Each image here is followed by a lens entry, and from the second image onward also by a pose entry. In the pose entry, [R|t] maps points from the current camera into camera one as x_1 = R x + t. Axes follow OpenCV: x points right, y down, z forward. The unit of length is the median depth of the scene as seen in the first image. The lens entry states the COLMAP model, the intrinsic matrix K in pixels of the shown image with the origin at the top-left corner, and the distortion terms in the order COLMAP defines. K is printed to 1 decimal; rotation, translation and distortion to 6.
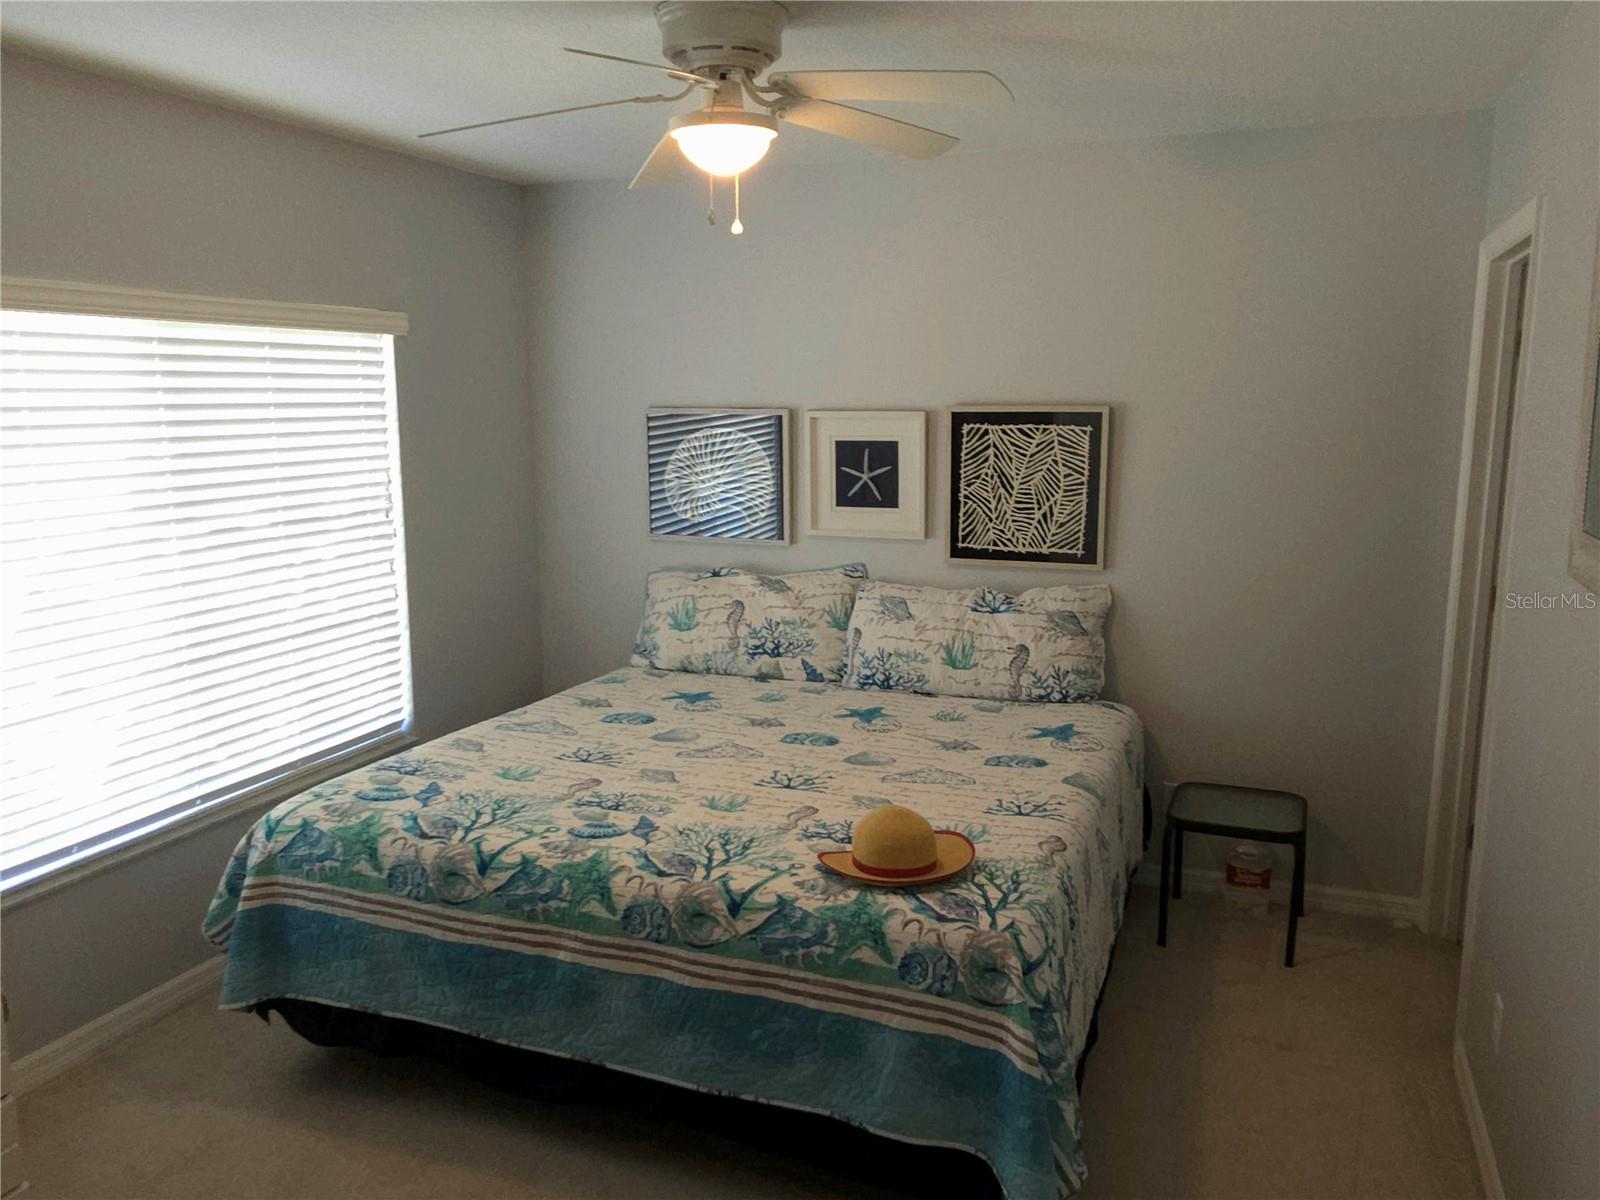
lens RADIAL K [[1202.3, 0, 803.5], [0, 1202.3, 603.2], [0, 0, 1]] dist [0.000612, 0.006191]
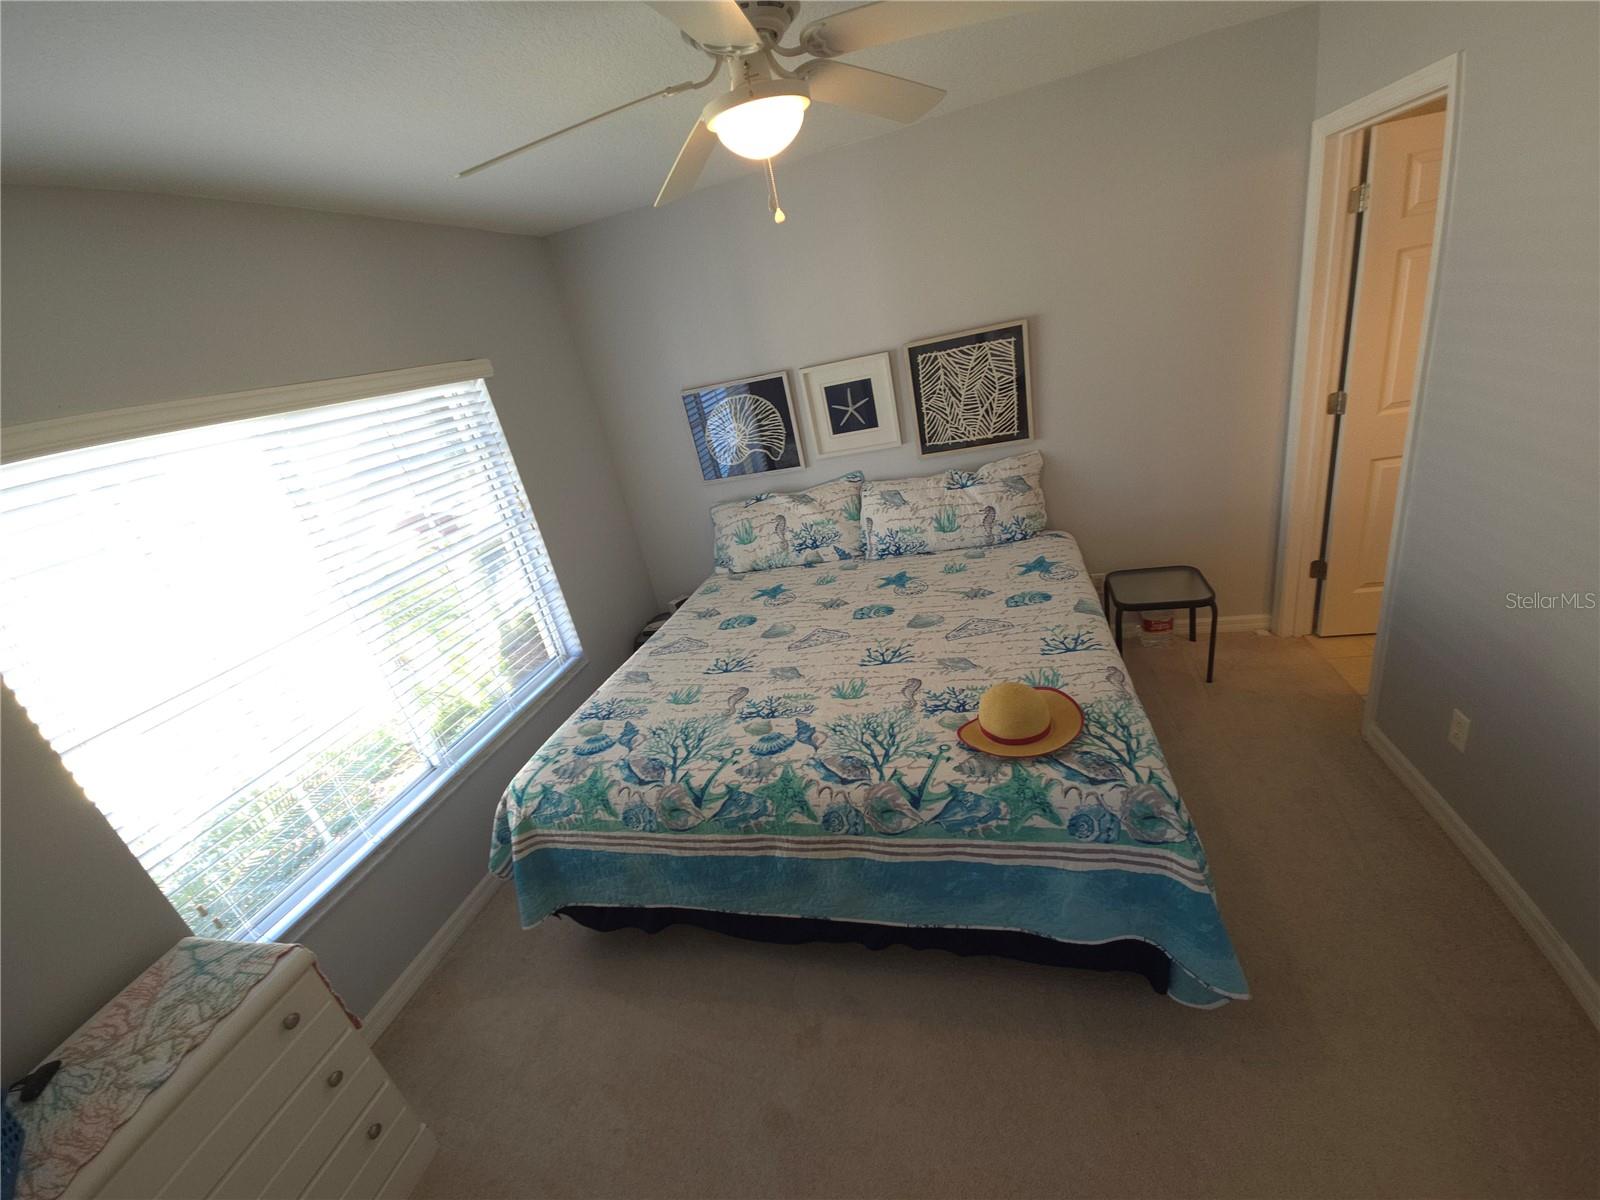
lens RADIAL K [[646.1, 0, 802.2], [0, 646.1, 601.9], [0, 0, 1]] dist [0.013207, -0.007315]
pose [[0.972327, -0.229533, 0.043534, -0.123935], [0.215441, 0.953019, 0.212934, -0.090537], [-0.090364, -0.197662, 0.976096, 0.320432]]
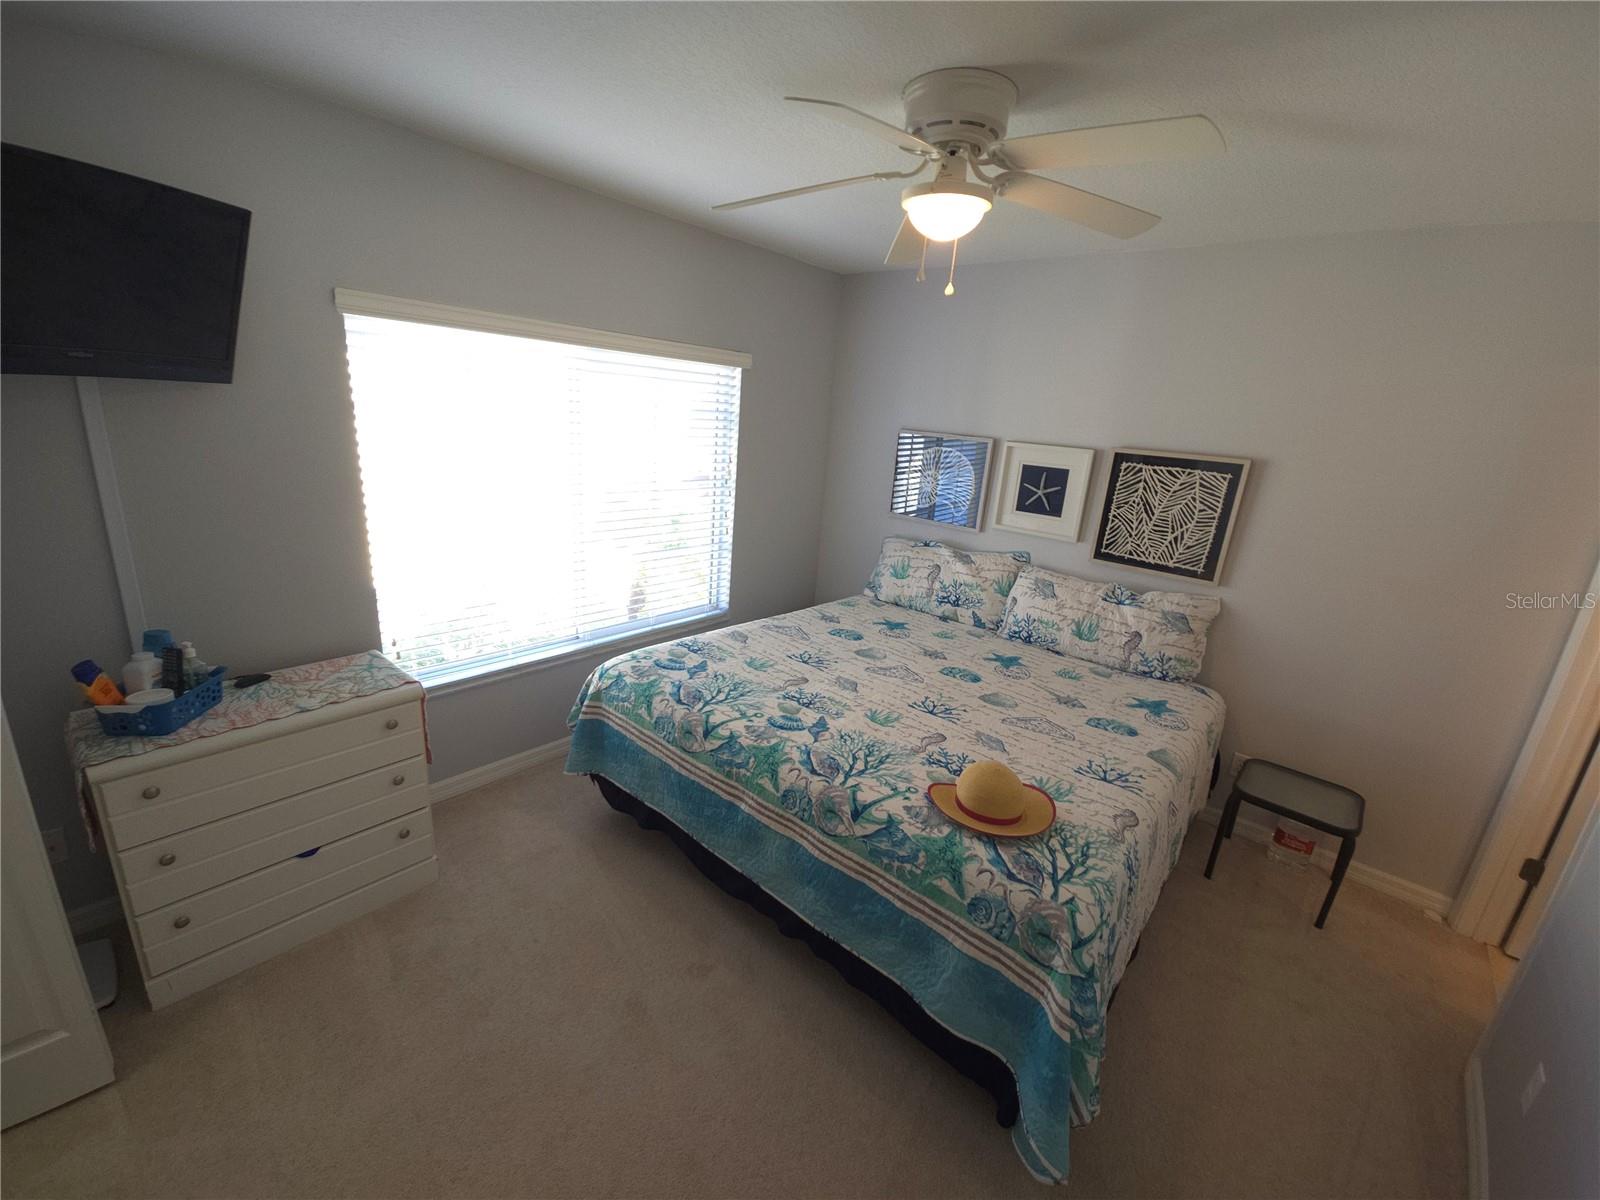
lens RADIAL K [[646.1, 0, 802.2], [0, 646.1, 601.9], [0, 0, 1]] dist [0.013207, -0.007315]
pose [[0.940667, 0.167857, -0.294907, 0.047918], [-0.136196, 0.982770, 0.124953, -0.050115], [0.310800, -0.077374, 0.947321, 0.255062]]
